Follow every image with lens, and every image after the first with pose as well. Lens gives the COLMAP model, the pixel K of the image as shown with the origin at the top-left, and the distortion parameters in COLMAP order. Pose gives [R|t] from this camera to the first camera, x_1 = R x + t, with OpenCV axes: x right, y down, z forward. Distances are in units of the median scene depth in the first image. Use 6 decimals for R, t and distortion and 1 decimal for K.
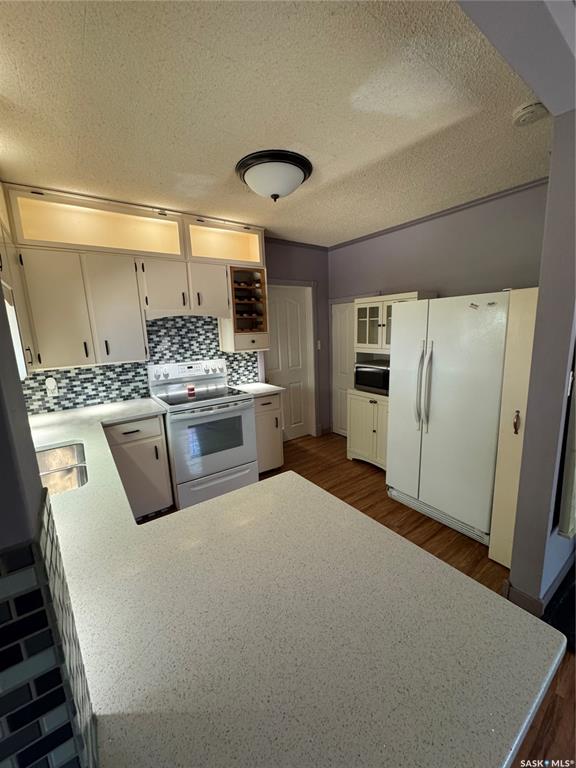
lens RADIAL K [[305.2, 0, 287.3], [0, 305.2, 384.8], [0, 0, 1]] dist [0.000159, -0.000756]
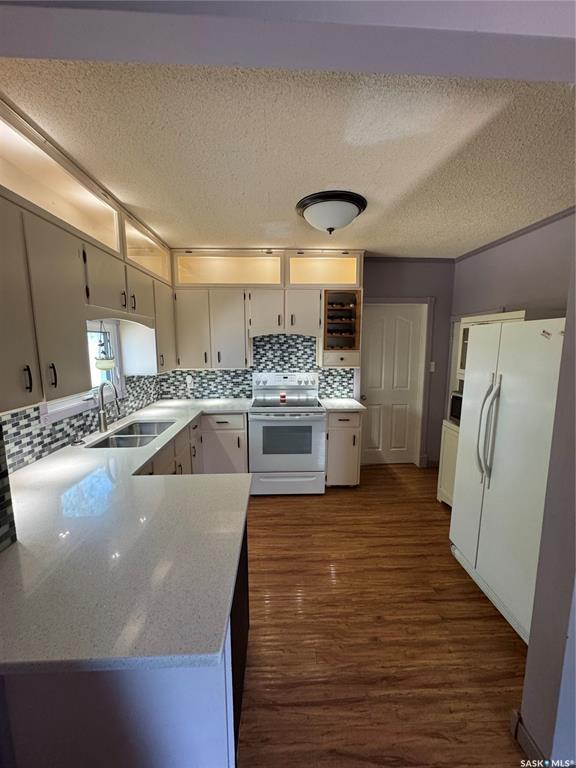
lens RADIAL K [[305.2, 0, 291.0], [0, 305.2, 384.8], [0, 0, 1]] dist [0.000159, -0.000756]
pose [[0.839623, 0.110670, -0.531776, 0.343407], [-0.128599, 0.991691, 0.003339, -0.039241], [0.527727, 0.065583, 0.846878, 0.029731]]
